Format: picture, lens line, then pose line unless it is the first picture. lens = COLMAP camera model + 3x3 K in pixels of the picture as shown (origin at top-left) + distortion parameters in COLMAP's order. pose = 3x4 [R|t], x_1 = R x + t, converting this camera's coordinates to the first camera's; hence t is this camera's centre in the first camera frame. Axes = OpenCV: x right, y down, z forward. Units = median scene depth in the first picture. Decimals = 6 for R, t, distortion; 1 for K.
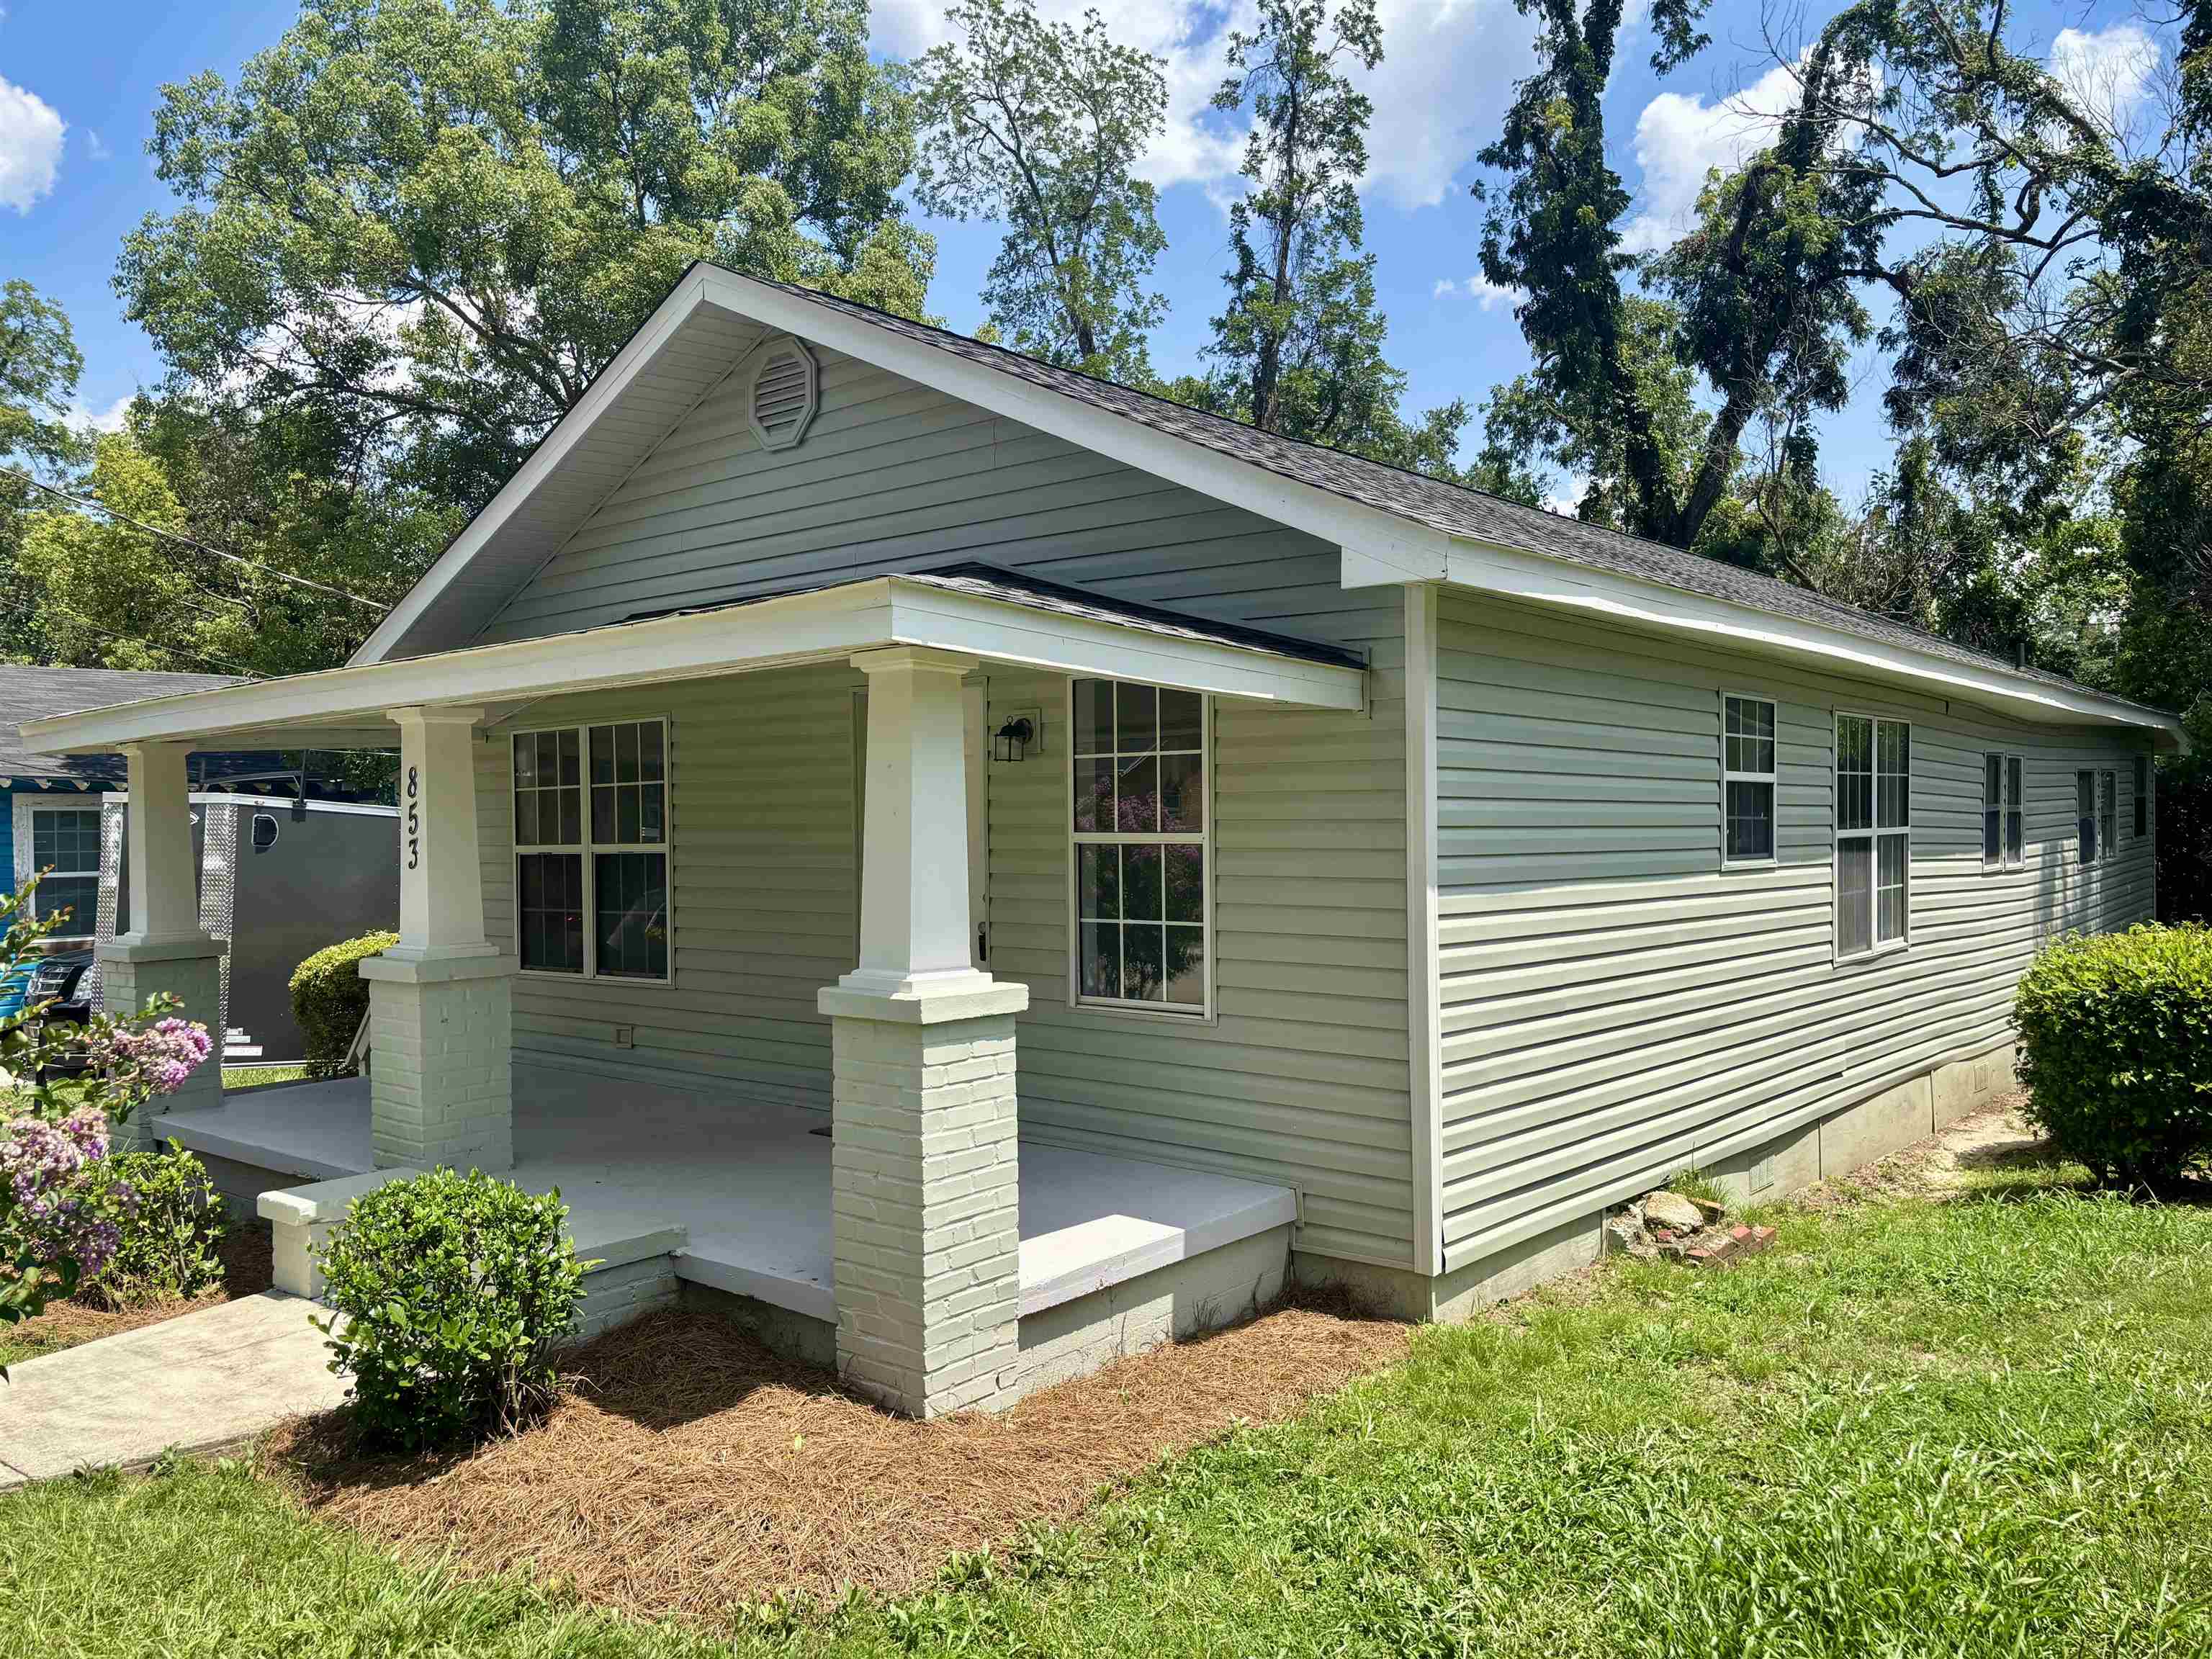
lens RADIAL K [[1678.8, 0, 1106.0], [0, 1678.8, 829.5], [0, 0, 1]] dist [0.029396, -0.002523]
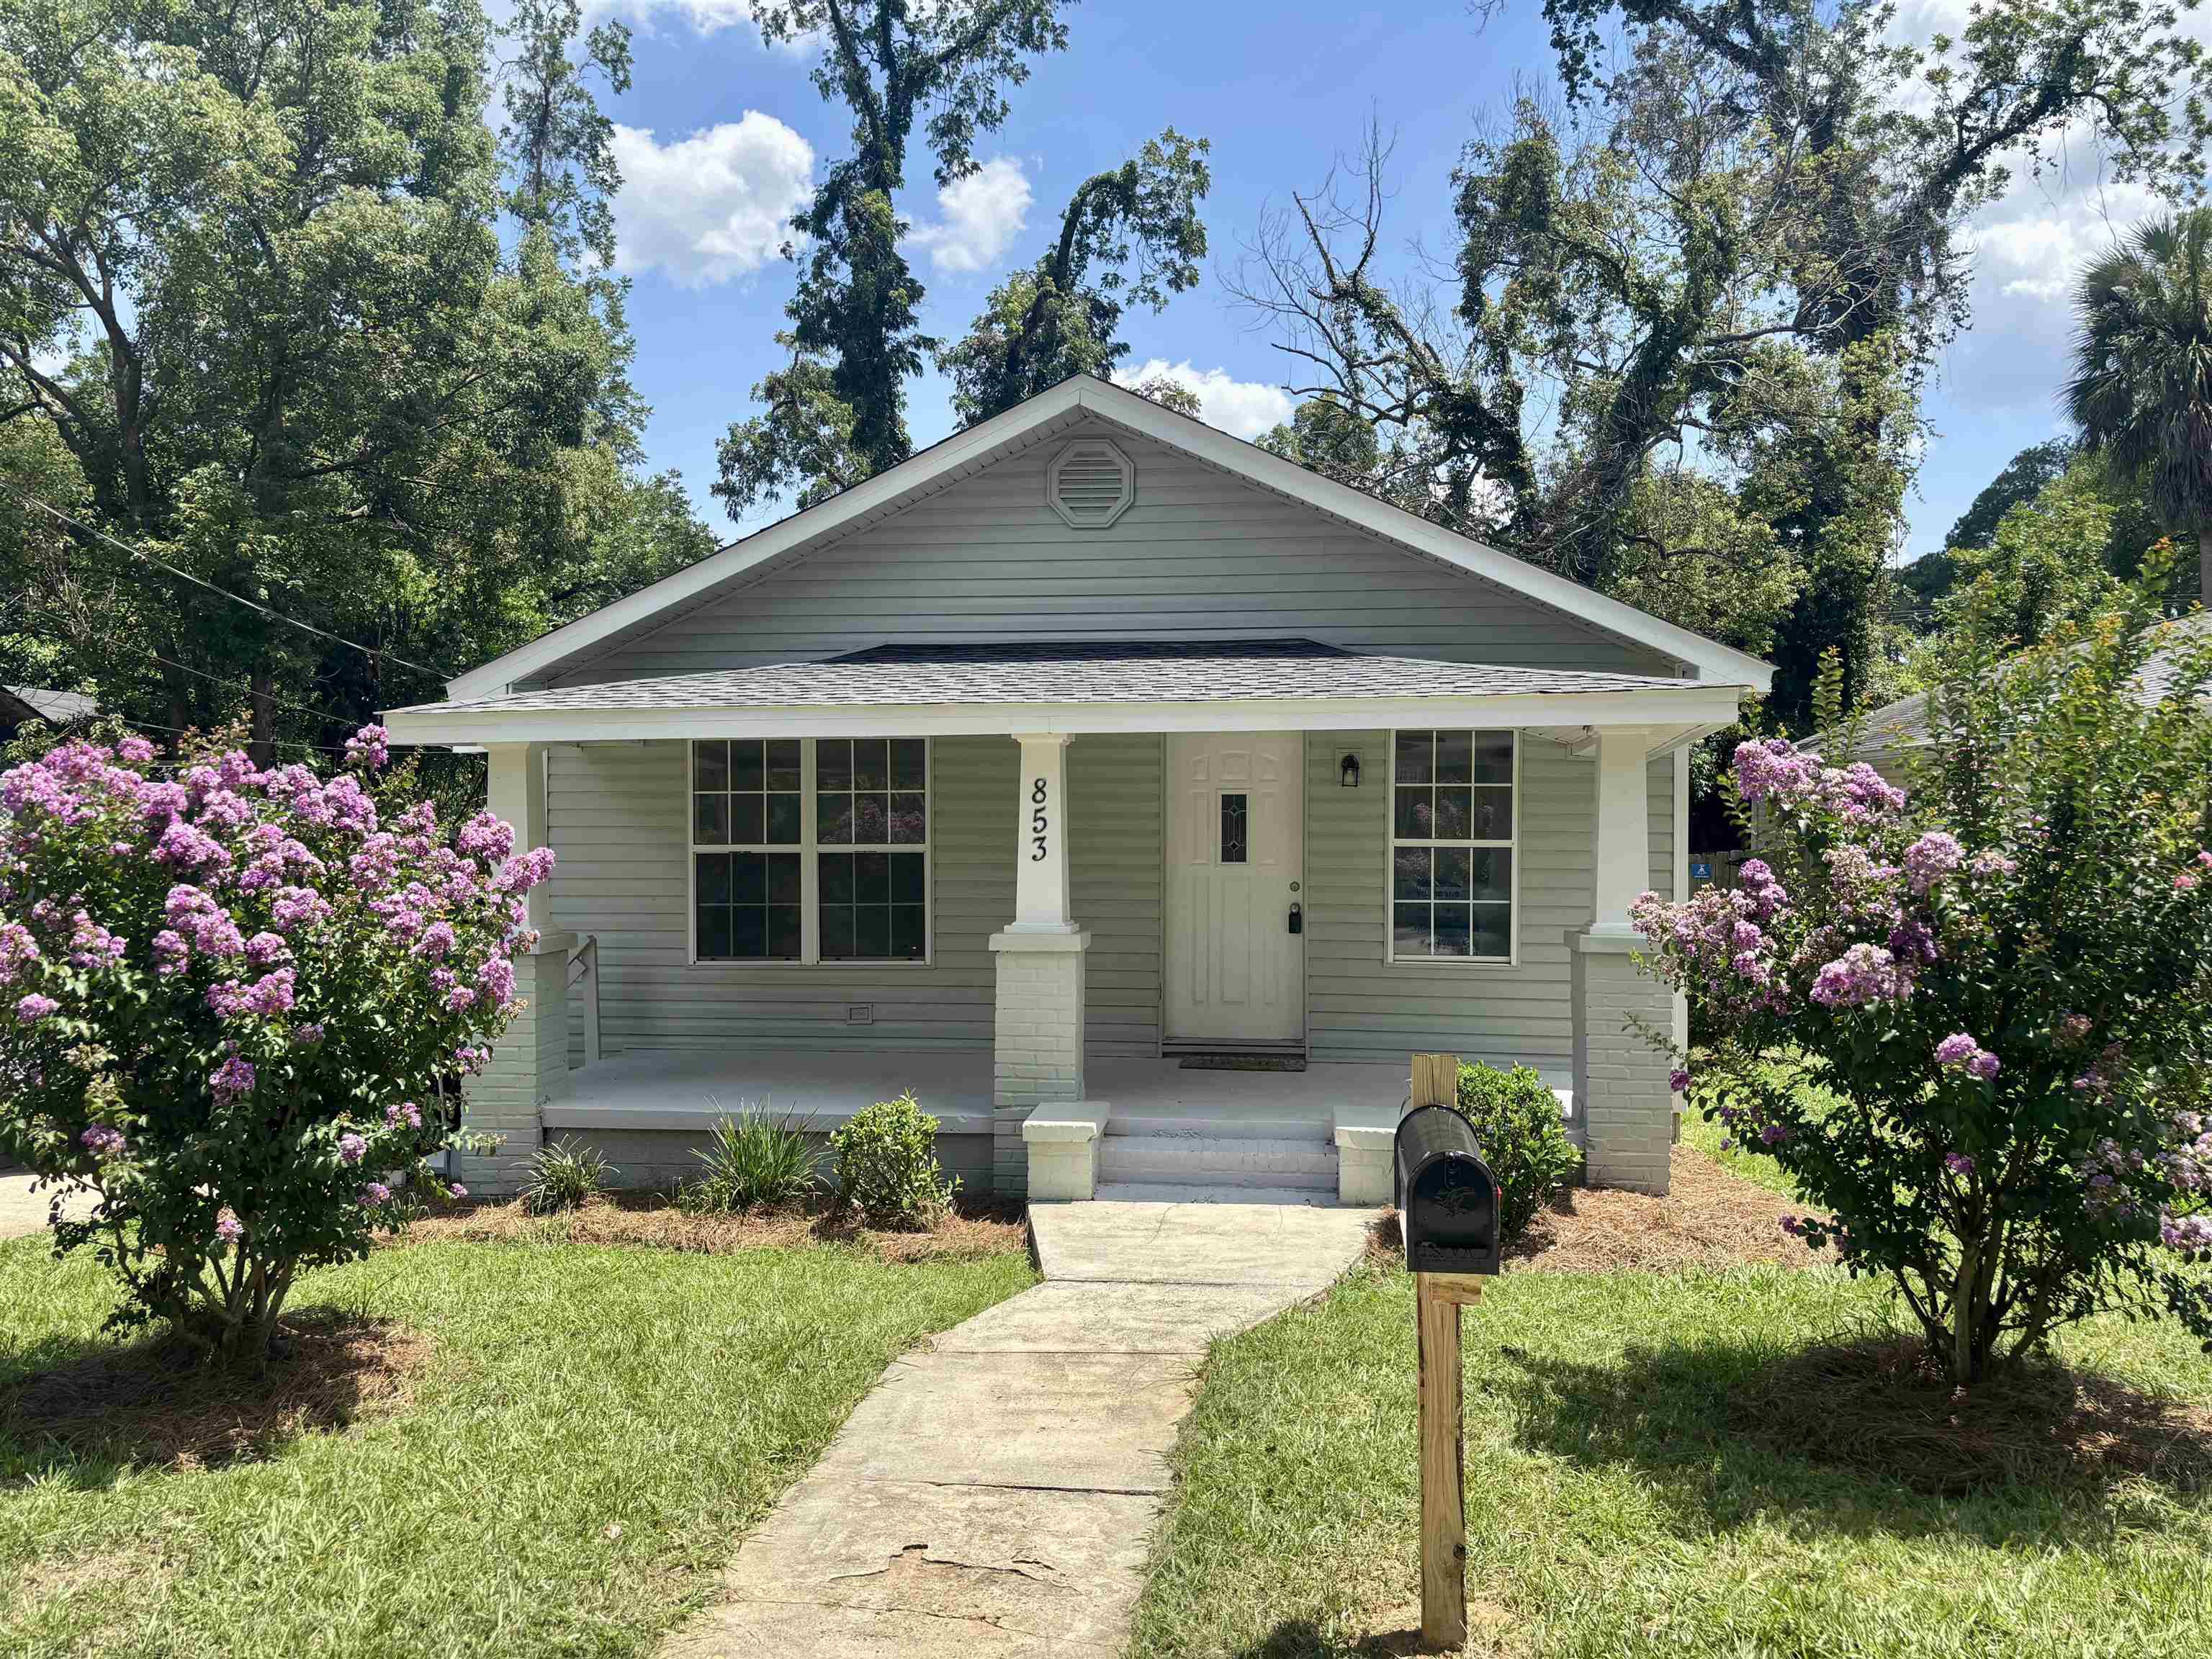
lens RADIAL K [[1678.8, 0, 1106.0], [0, 1678.8, 829.5], [0, 0, 1]] dist [0.029396, -0.002523]
pose [[0.831957, 0.015707, 0.554618, -0.759288], [-0.010443, 0.999865, -0.012651, 0.010940], [-0.554742, 0.004733, 0.832009, -0.032124]]
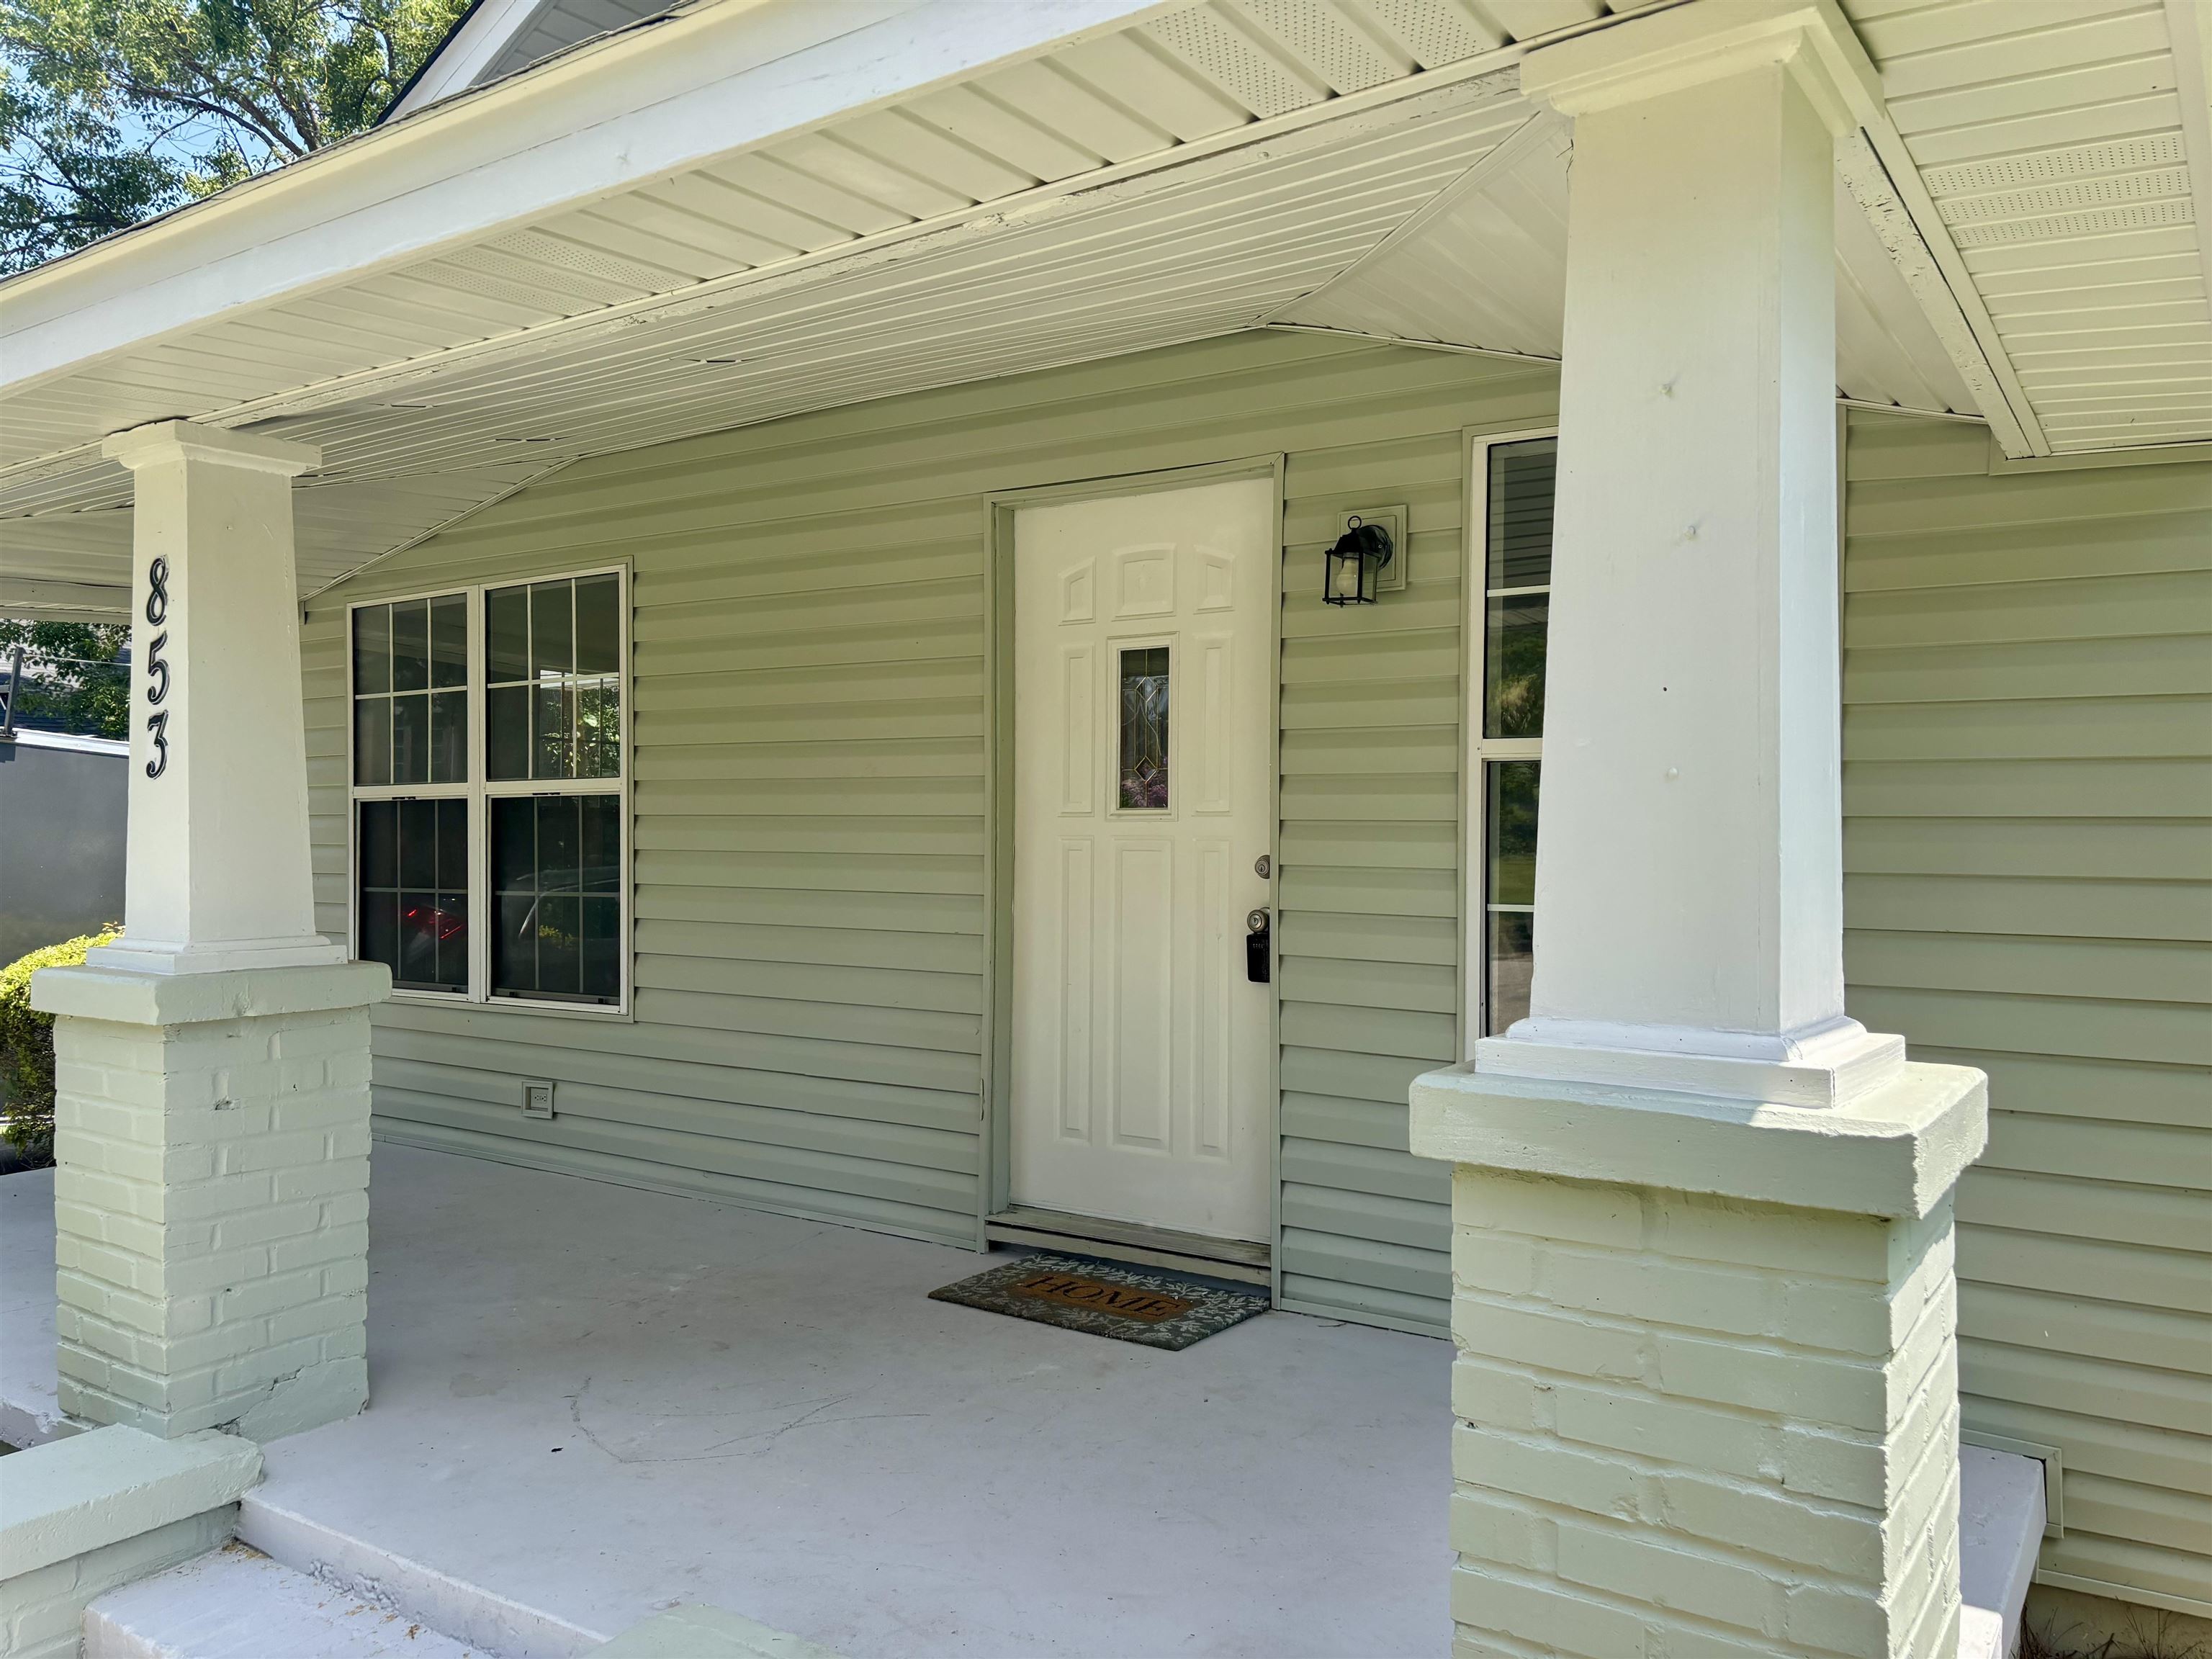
lens RADIAL K [[1683.1, 0, 1108.0], [0, 1683.1, 835.8], [0, 0, 1]] dist [0.018461, 0.003391]
pose [[0.994910, 0.015118, 0.099630, -0.141489], [-0.014850, 0.999884, -0.003432, 0.026864], [-0.099670, 0.001935, 0.995019, 0.367998]]
